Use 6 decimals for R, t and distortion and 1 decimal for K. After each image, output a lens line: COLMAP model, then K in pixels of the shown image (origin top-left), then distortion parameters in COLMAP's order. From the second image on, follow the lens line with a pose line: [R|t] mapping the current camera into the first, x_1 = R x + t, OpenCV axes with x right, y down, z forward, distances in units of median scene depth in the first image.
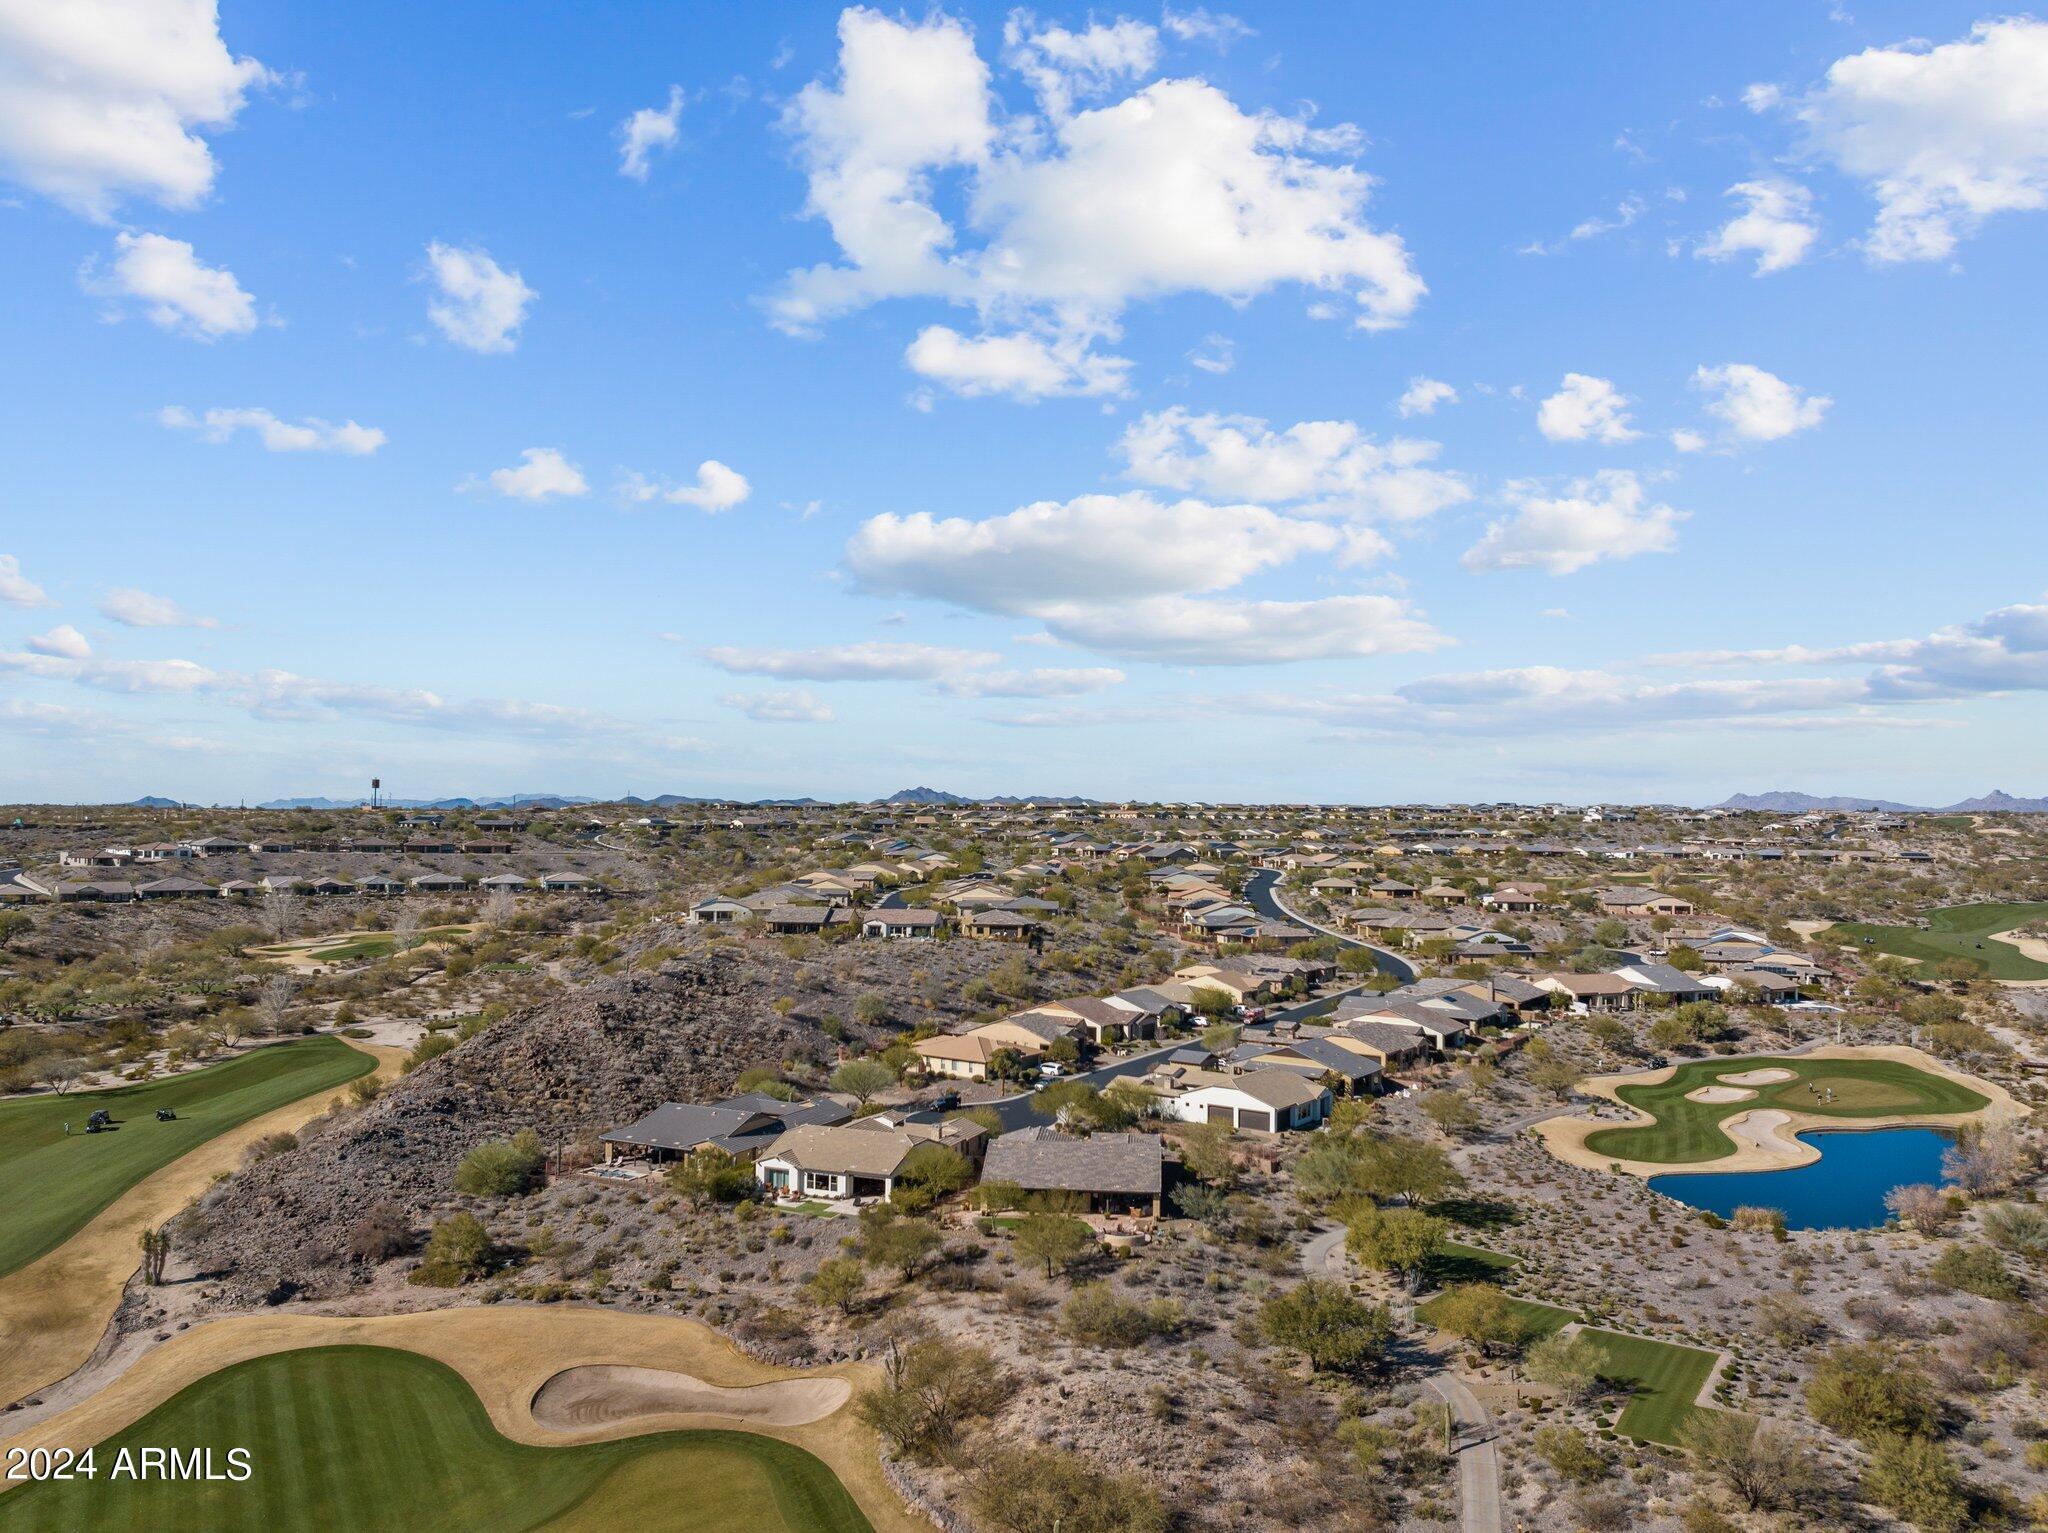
lens RADIAL K [[1469.9, 0, 1024.0], [0, 1469.9, 766.5], [0, 0, 1]] dist [-0.037471, -0.005808]
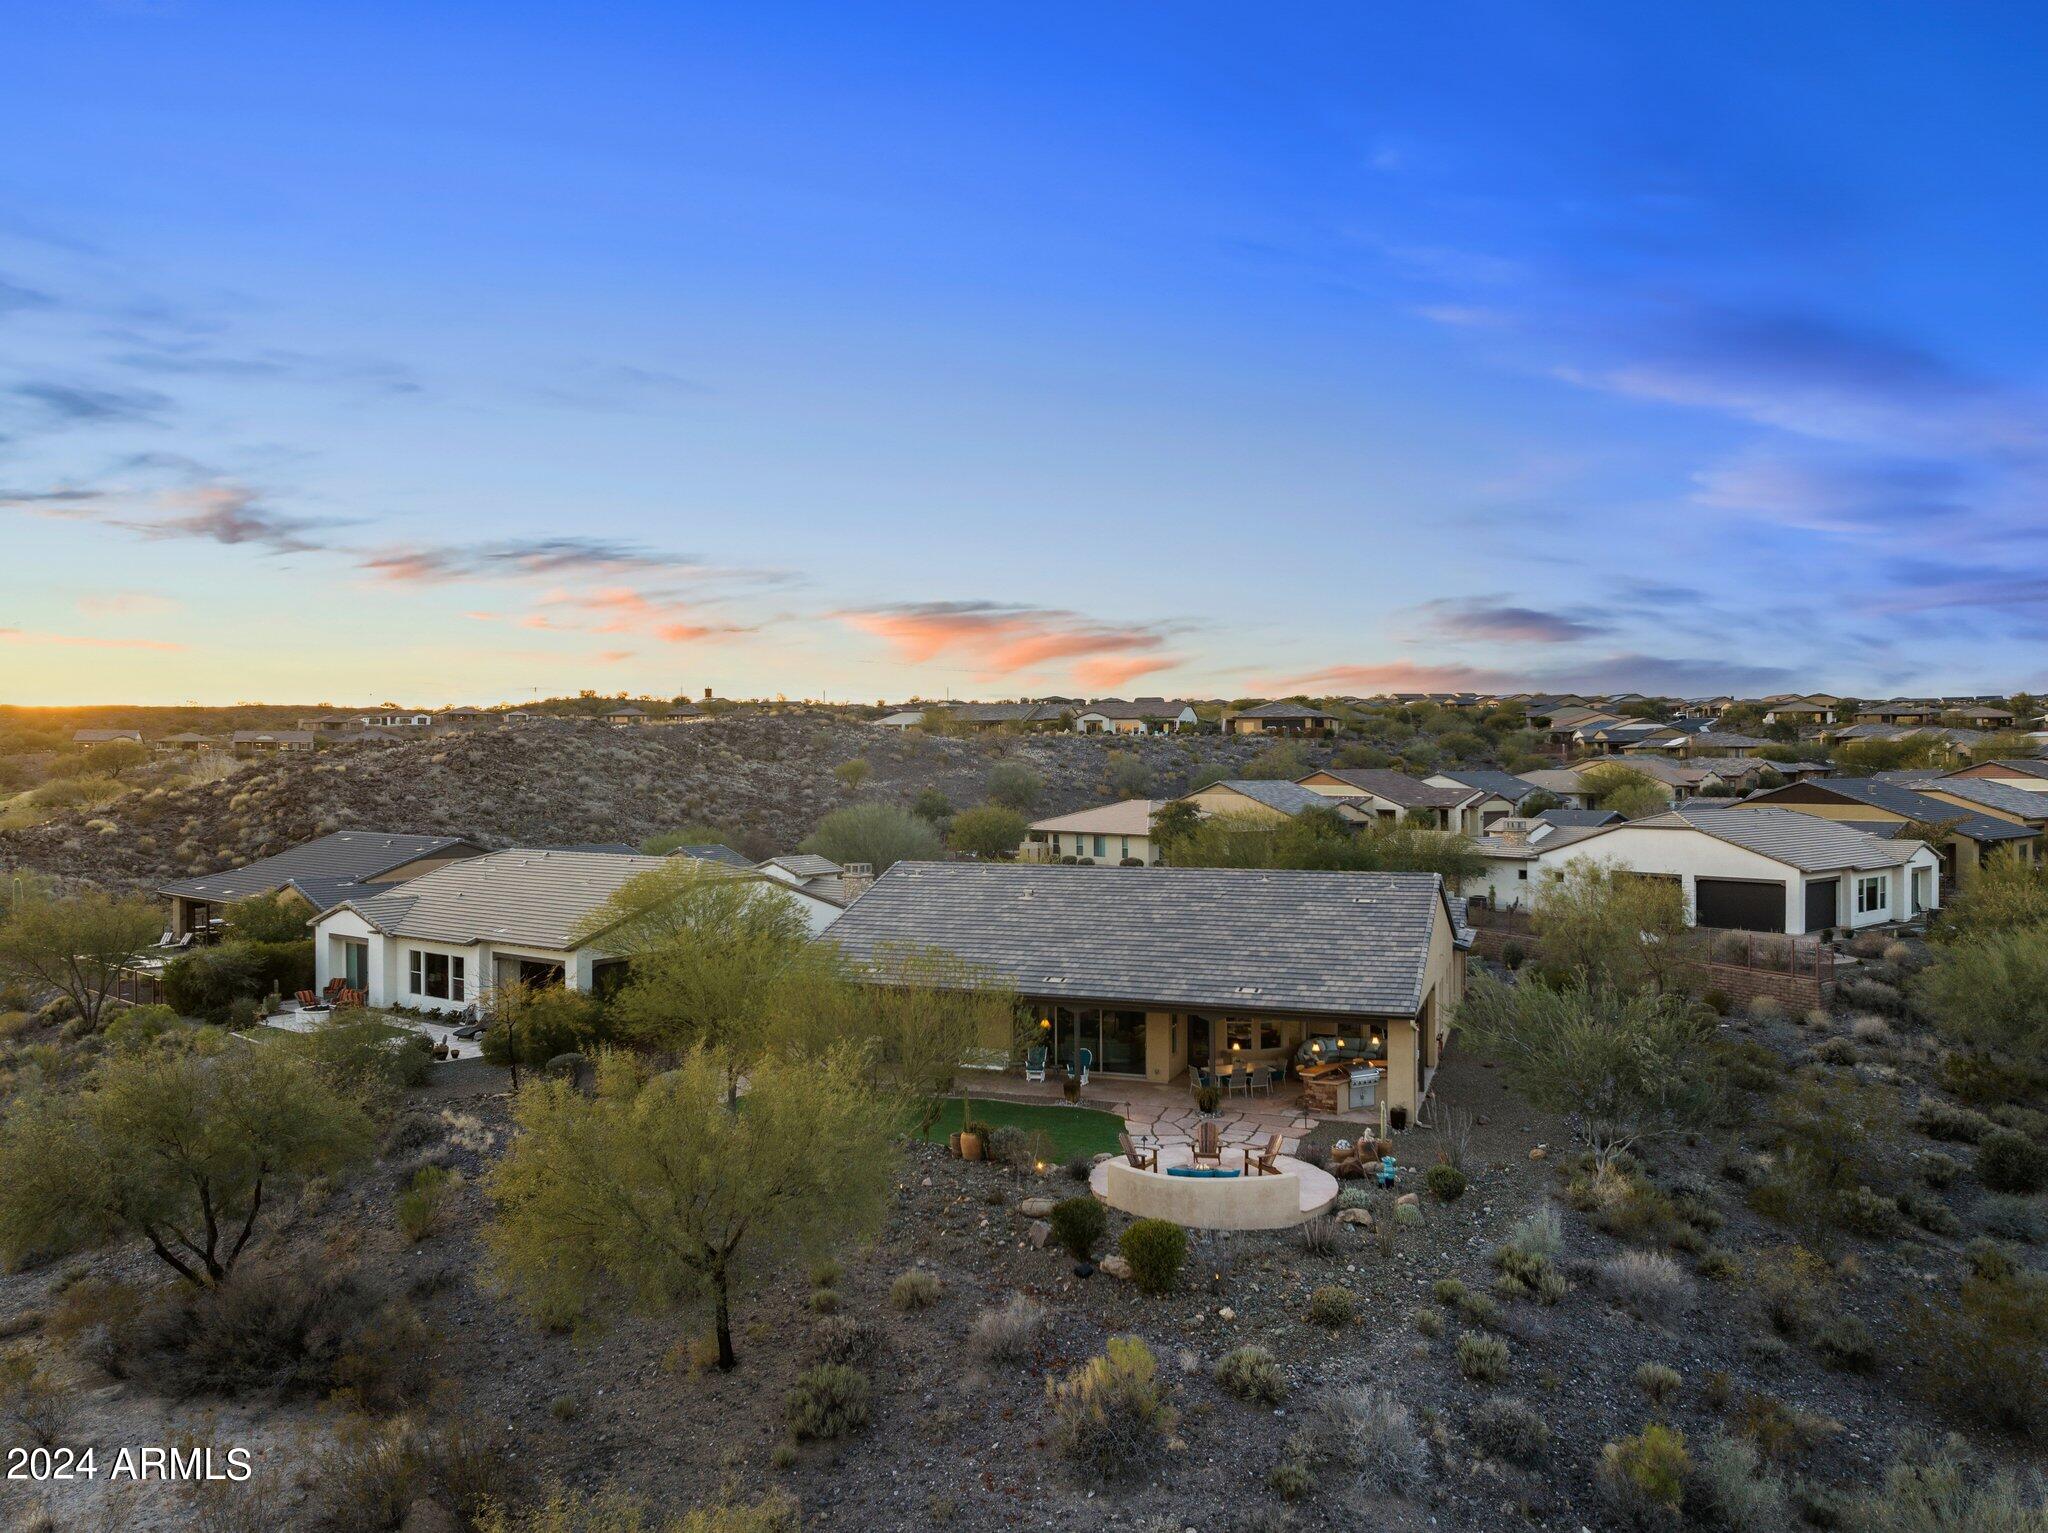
lens RADIAL K [[1438.8, 0, 1024.0], [0, 1438.8, 766.5], [0, 0, 1]] dist [-0.036098, -0.004345]
pose [[0.965327, -0.014577, -0.260638, 0.065428], [0.023157, 0.999285, 0.029878, 0.168292], [0.260016, -0.034877, 0.964974, 0.525298]]
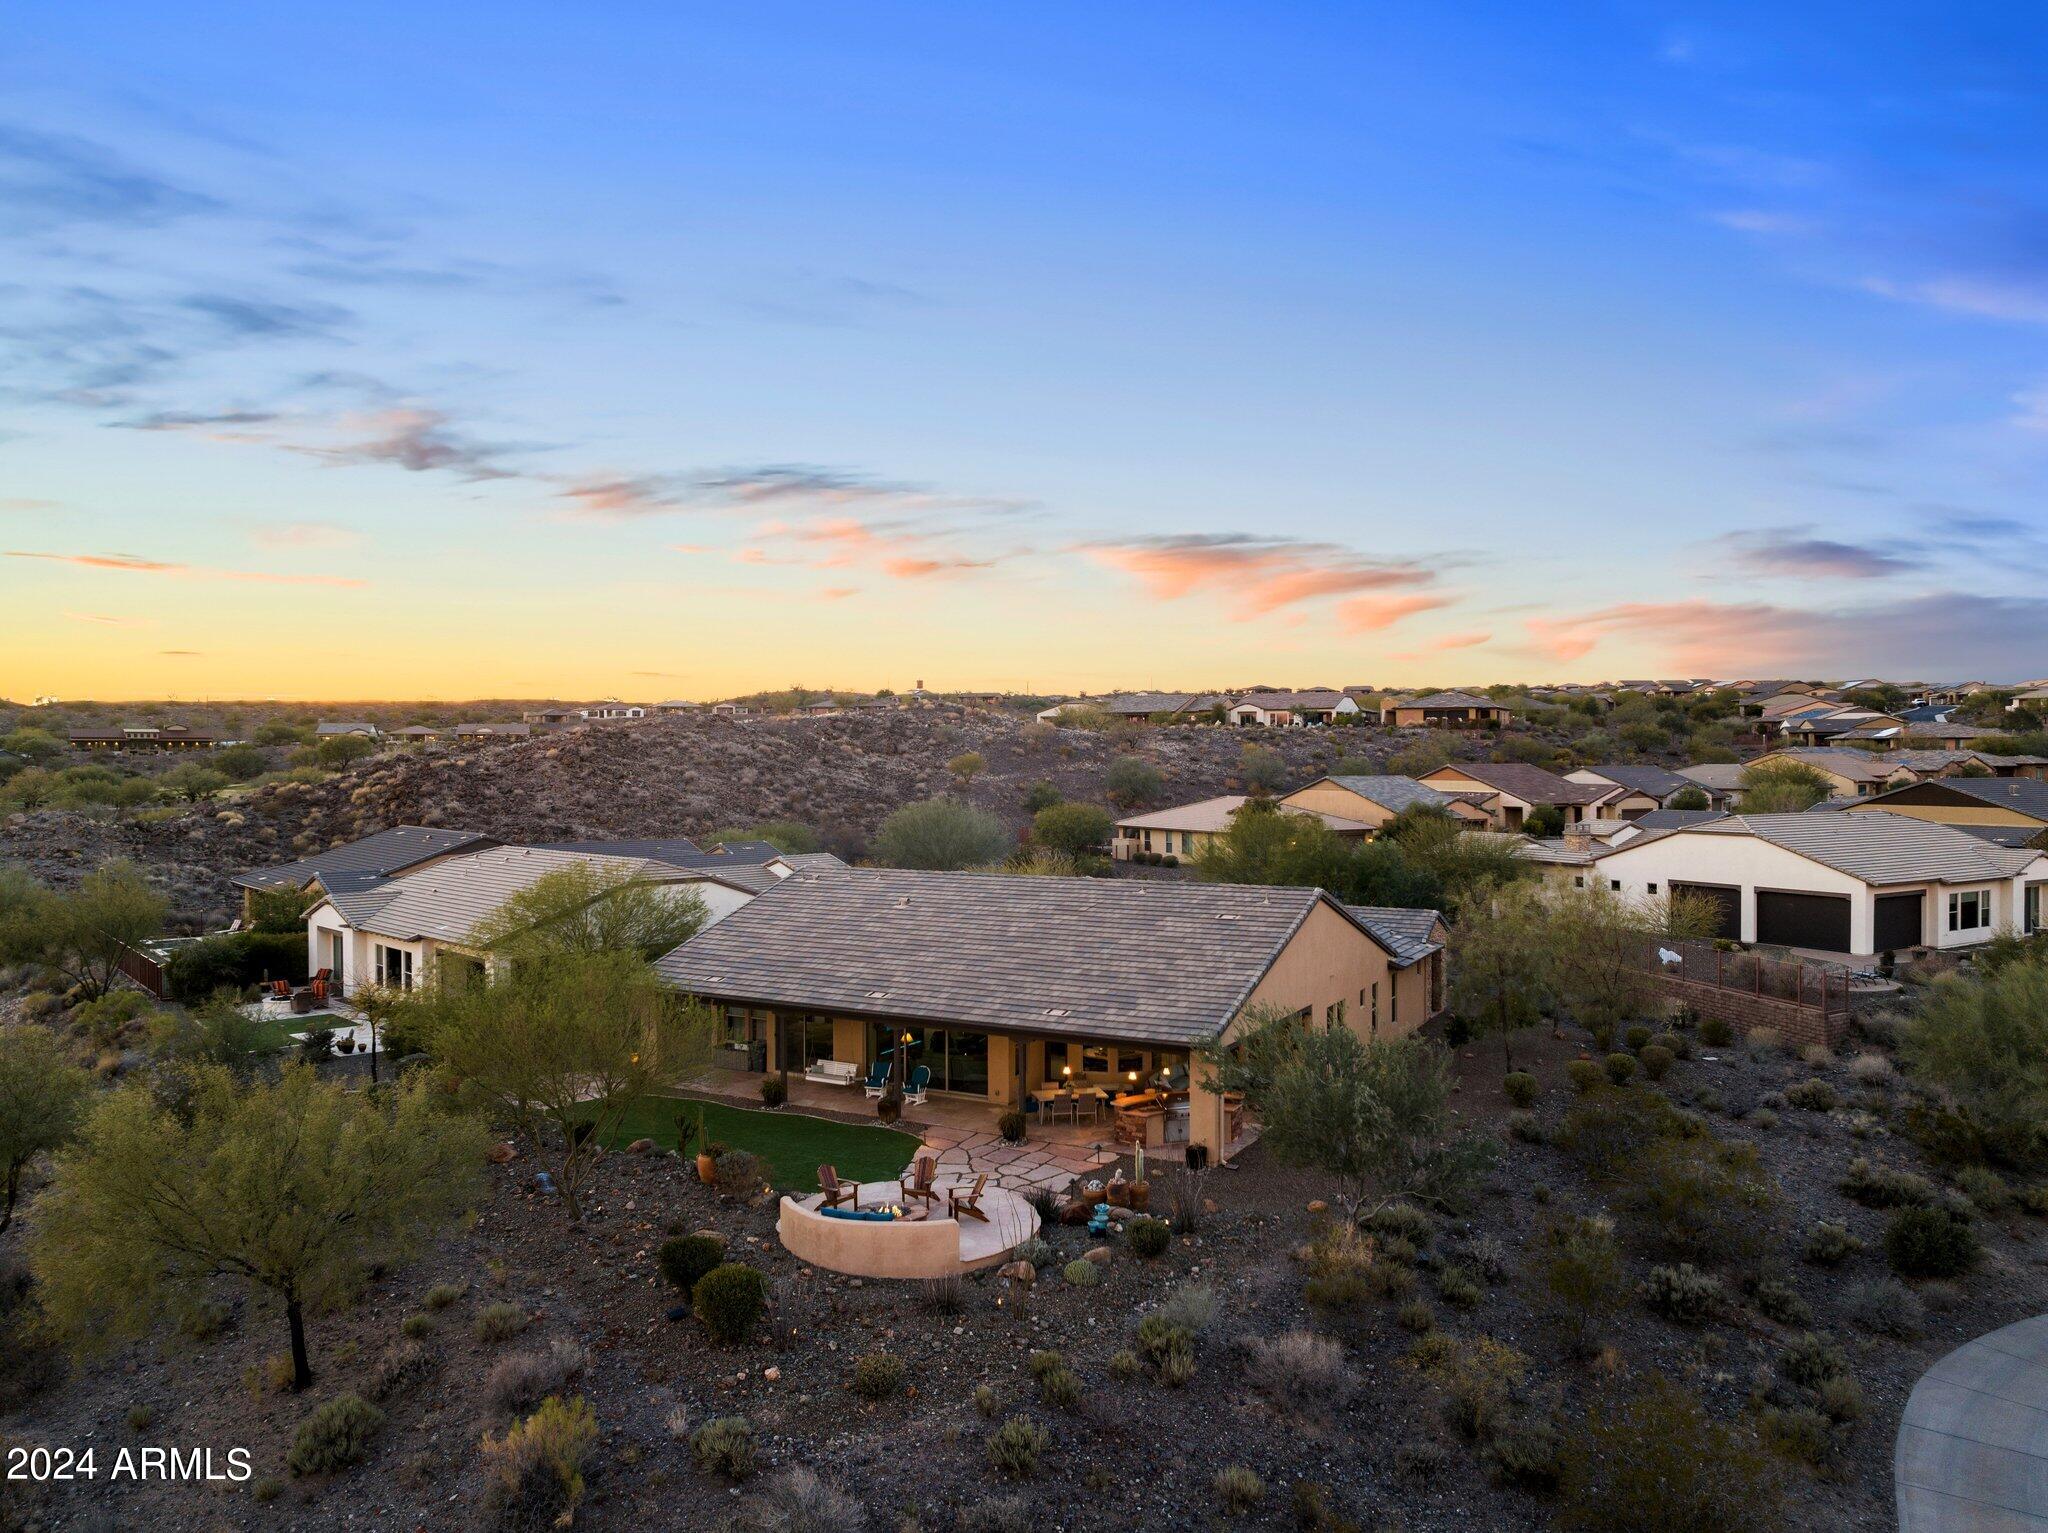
lens RADIAL K [[1432.6, 0, 1024.0], [0, 1432.6, 766.5], [0, 0, 1]] dist [-0.020080, -0.041841]
pose [[0.913492, -0.011251, -0.406702, 0.111249], [0.027249, 0.999065, 0.033567, 0.167563], [0.405944, -0.041745, 0.912944, 0.550926]]
